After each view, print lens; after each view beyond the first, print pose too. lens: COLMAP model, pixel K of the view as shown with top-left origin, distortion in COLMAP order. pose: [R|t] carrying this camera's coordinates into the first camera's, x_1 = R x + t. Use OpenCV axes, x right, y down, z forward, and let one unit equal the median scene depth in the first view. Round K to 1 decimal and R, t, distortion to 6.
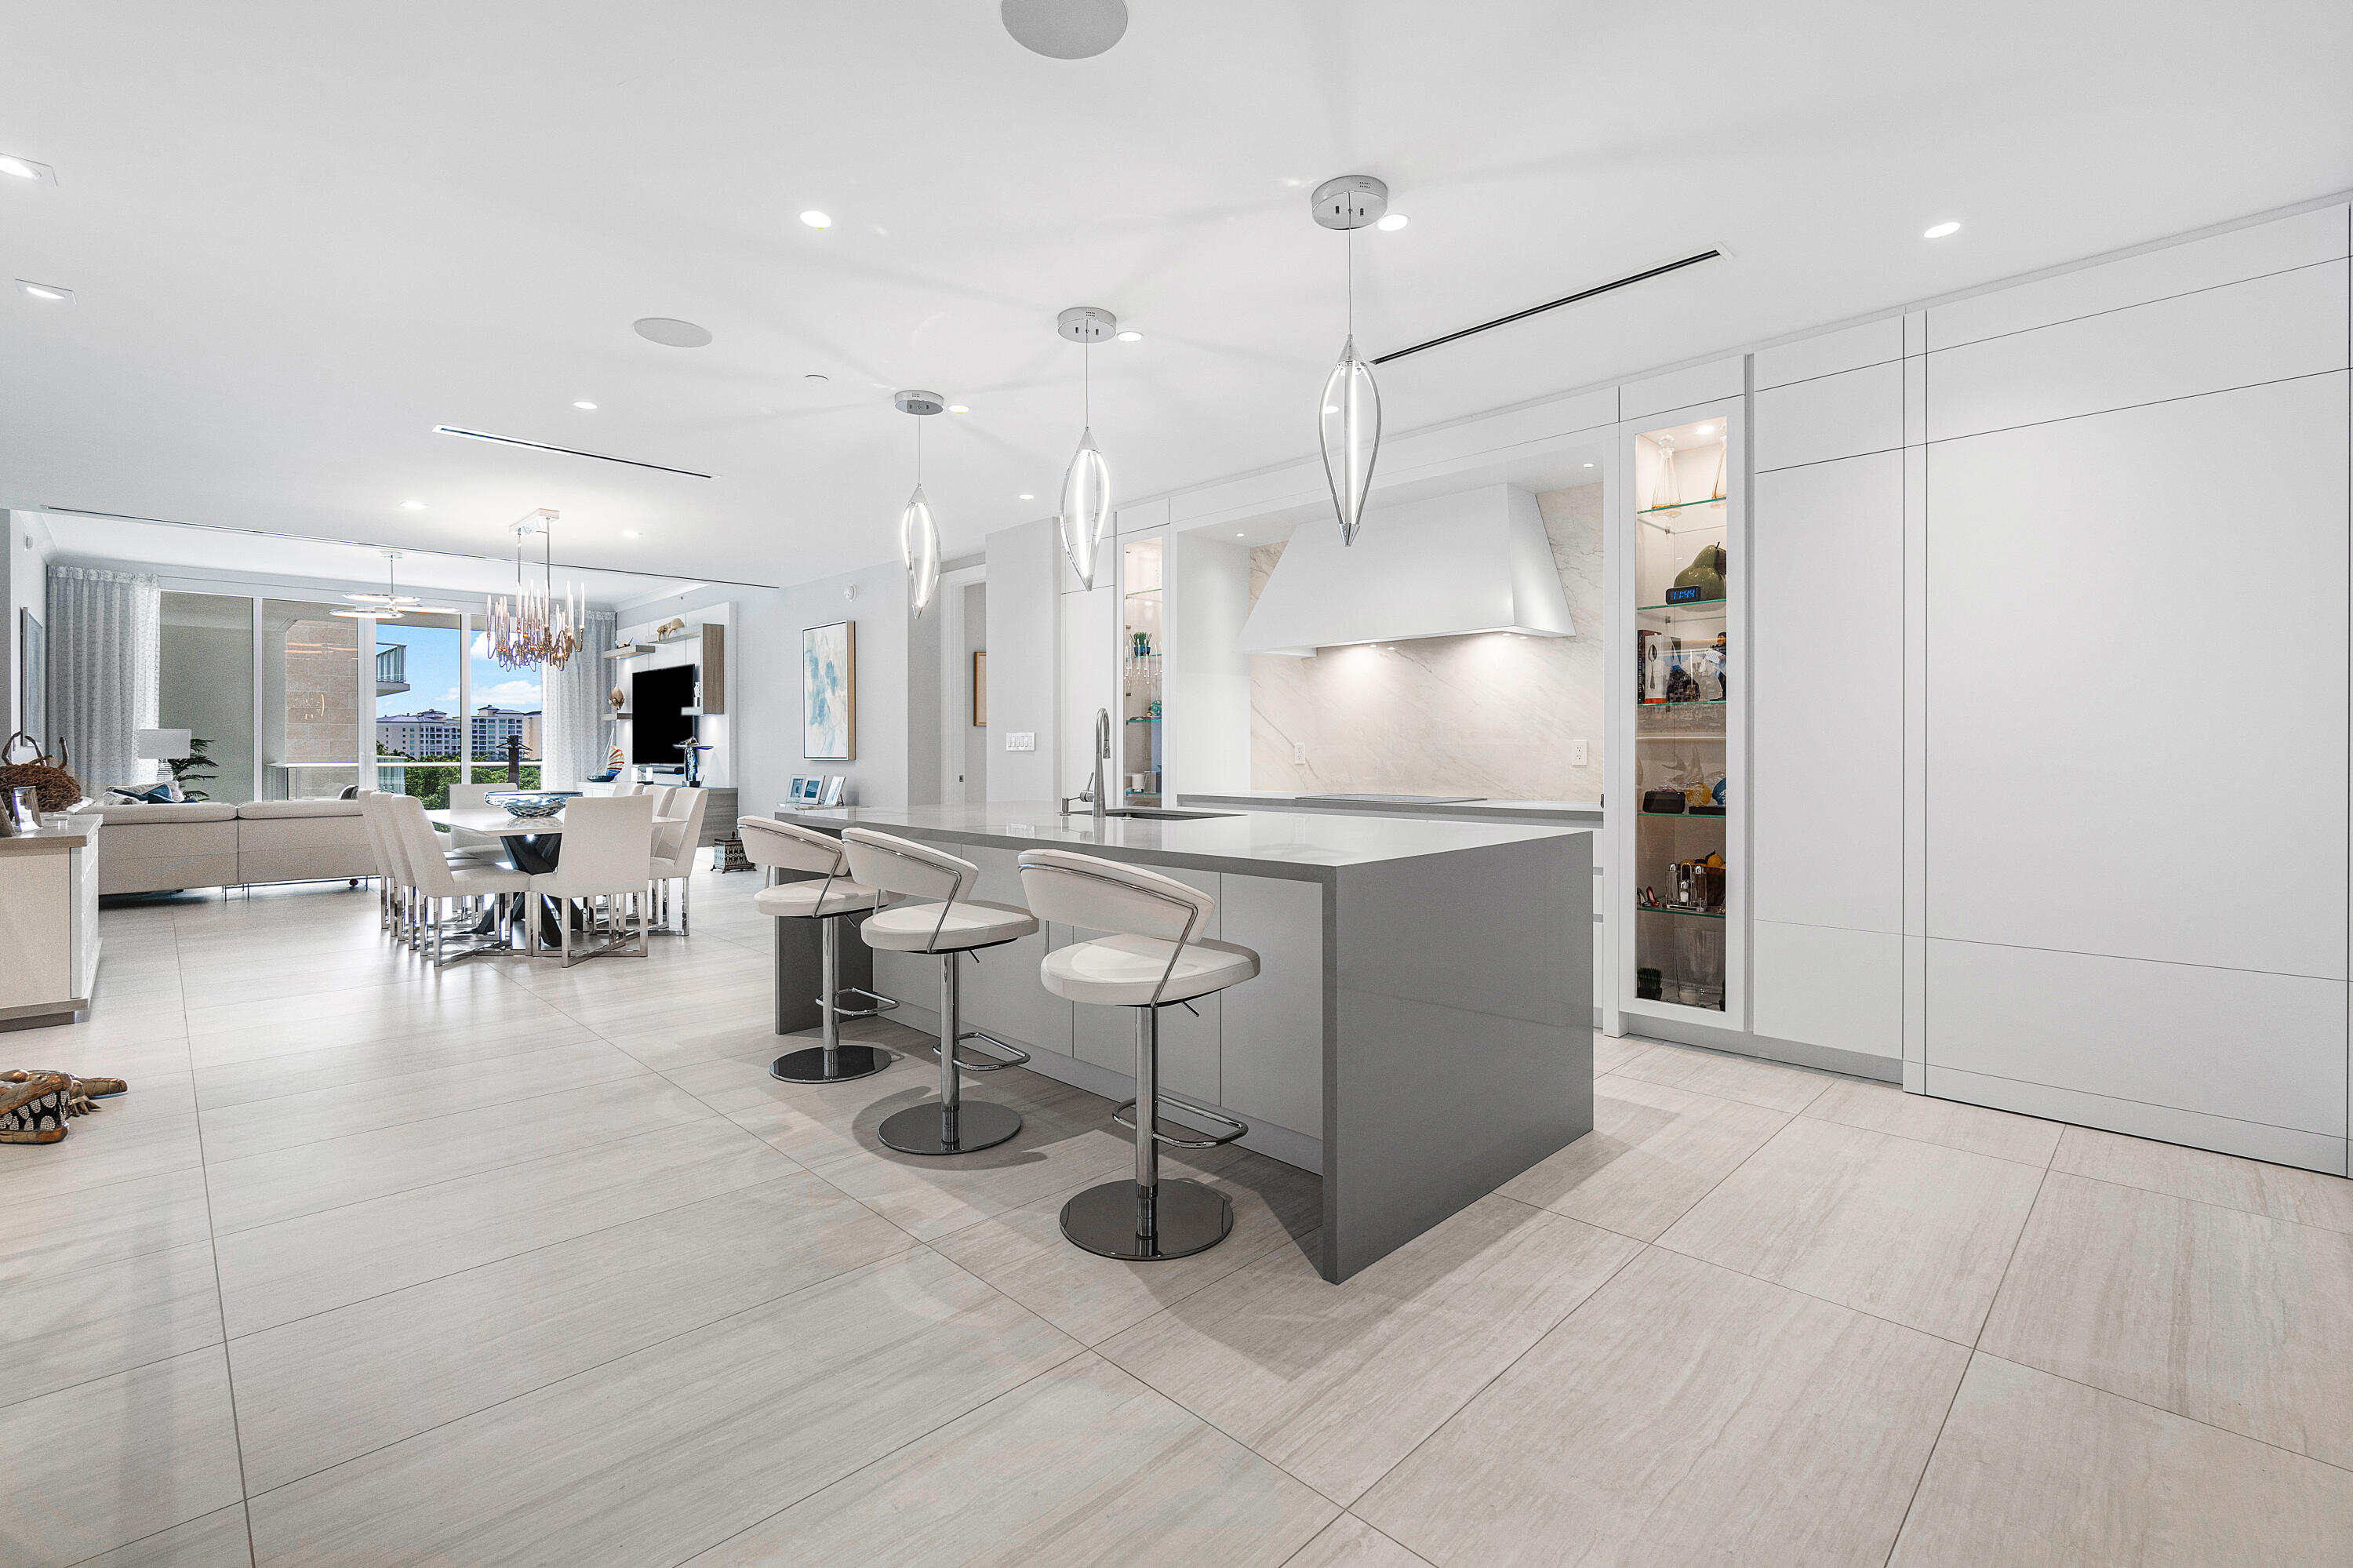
lens RADIAL K [[1041.6, 0, 1170.2], [0, 1041.6, 752.3], [0, 0, 1]] dist [-0.002690, 0.002377]
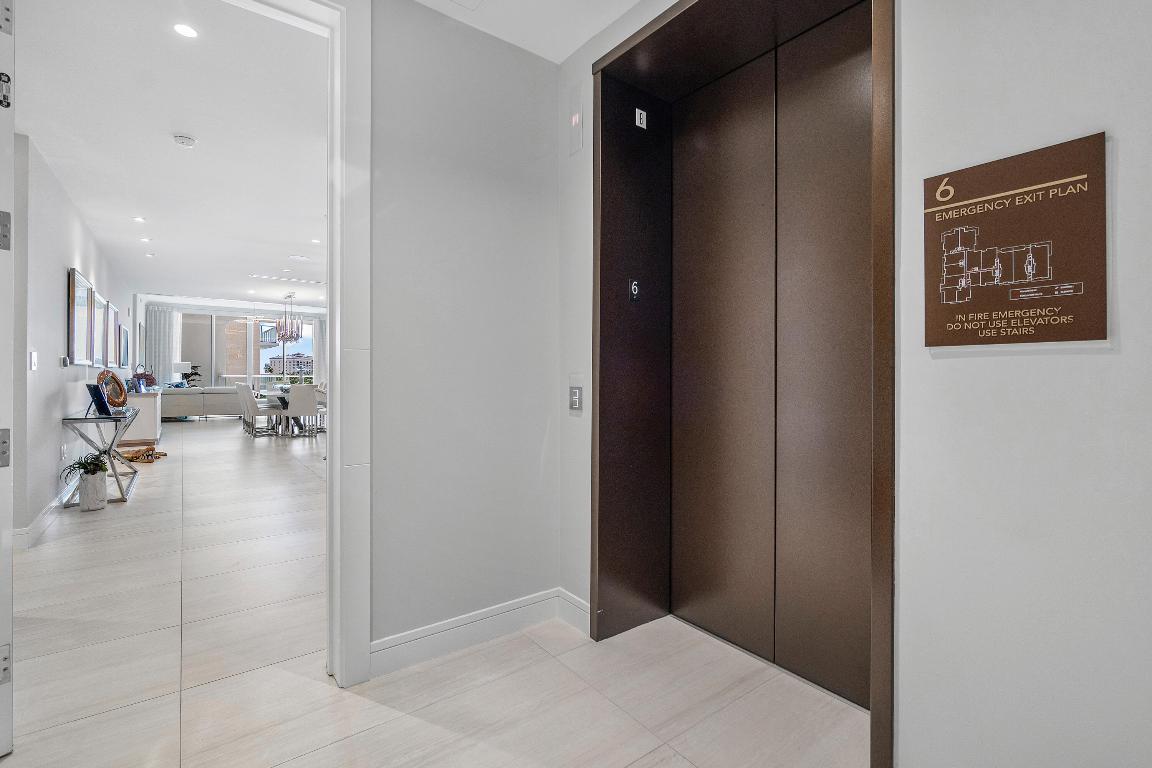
lens RADIAL K [[510.0, 0, 569.1], [0, 510.0, 374.4], [0, 0, 1]] dist [-0.002690, 0.002377]
pose [[0.992241, 0.007545, -0.124102, 0.400970], [-0.007630, 0.999971, -0.000207, 0.004540], [0.124097, 0.001152, 0.992269, -0.390888]]
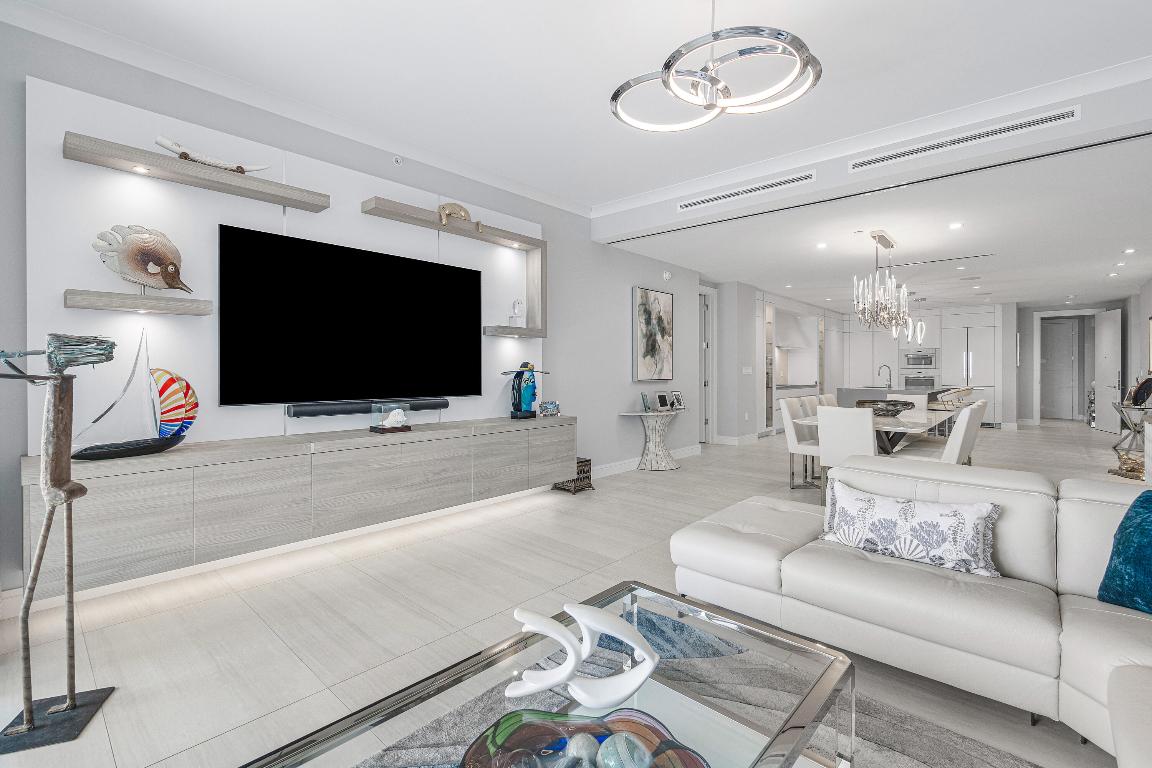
lens RADIAL K [[510.0, 0, 576.5], [0, 510.0, 372.1], [0, 0, 1]] dist [-0.002690, 0.002377]
pose [[-0.054000, 0.001118, 0.998540, -1.527386], [0.002892, 0.999995, -0.000964, -0.008687], [-0.998537, 0.002835, -0.054003, 1.679067]]
